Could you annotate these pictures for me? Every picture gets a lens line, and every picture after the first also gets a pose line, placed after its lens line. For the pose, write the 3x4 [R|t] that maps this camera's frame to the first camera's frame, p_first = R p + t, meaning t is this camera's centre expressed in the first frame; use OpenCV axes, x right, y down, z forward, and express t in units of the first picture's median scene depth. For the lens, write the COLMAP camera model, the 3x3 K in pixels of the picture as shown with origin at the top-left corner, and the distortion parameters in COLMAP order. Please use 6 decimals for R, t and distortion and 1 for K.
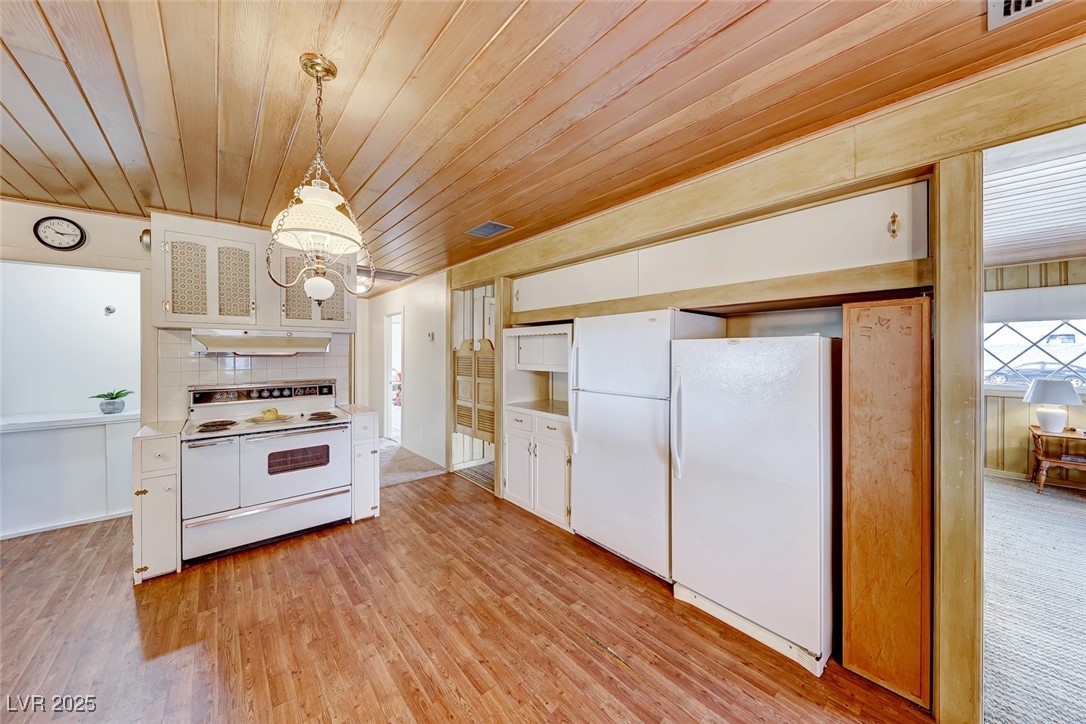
lens RADIAL K [[379.3, 0, 536.7], [0, 379.3, 349.0], [0, 0, 1]] dist [0.010762, -0.000014]
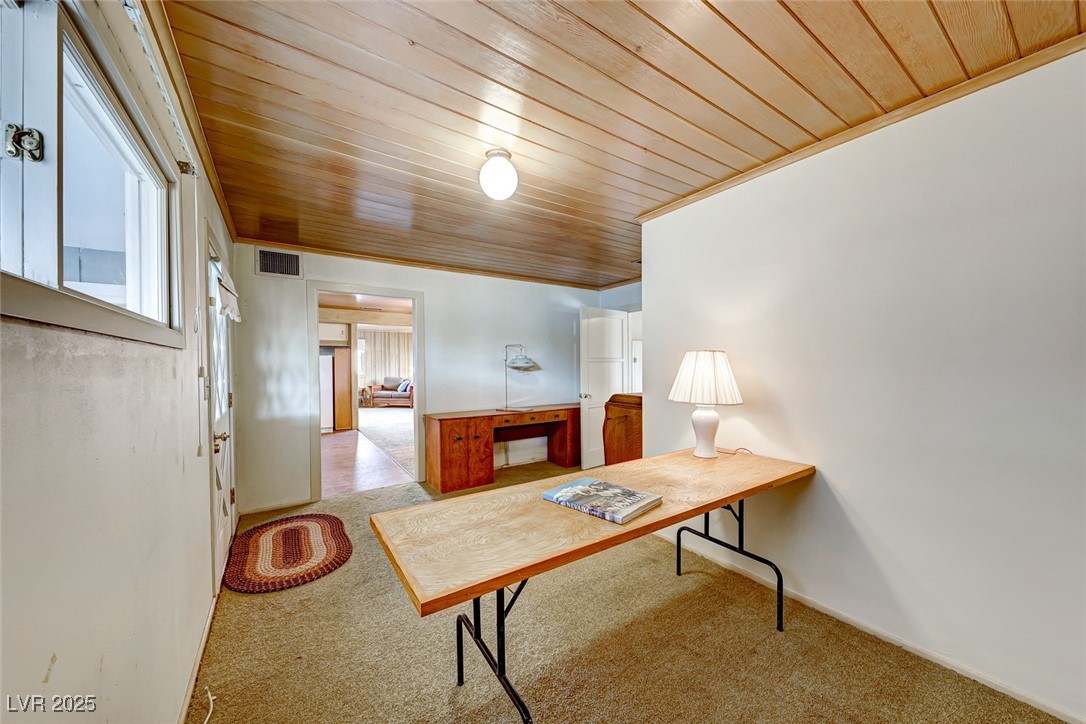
lens RADIAL K [[377.5, 0, 541.6], [0, 377.5, 362.5], [0, 0, 1]] dist [0.007447, 0.000012]
pose [[0.111667, 0.002279, 0.993743, -1.818275], [0.004225, 0.999987, -0.002768, 0.036971], [-0.993737, 0.004508, 0.111656, -1.034700]]
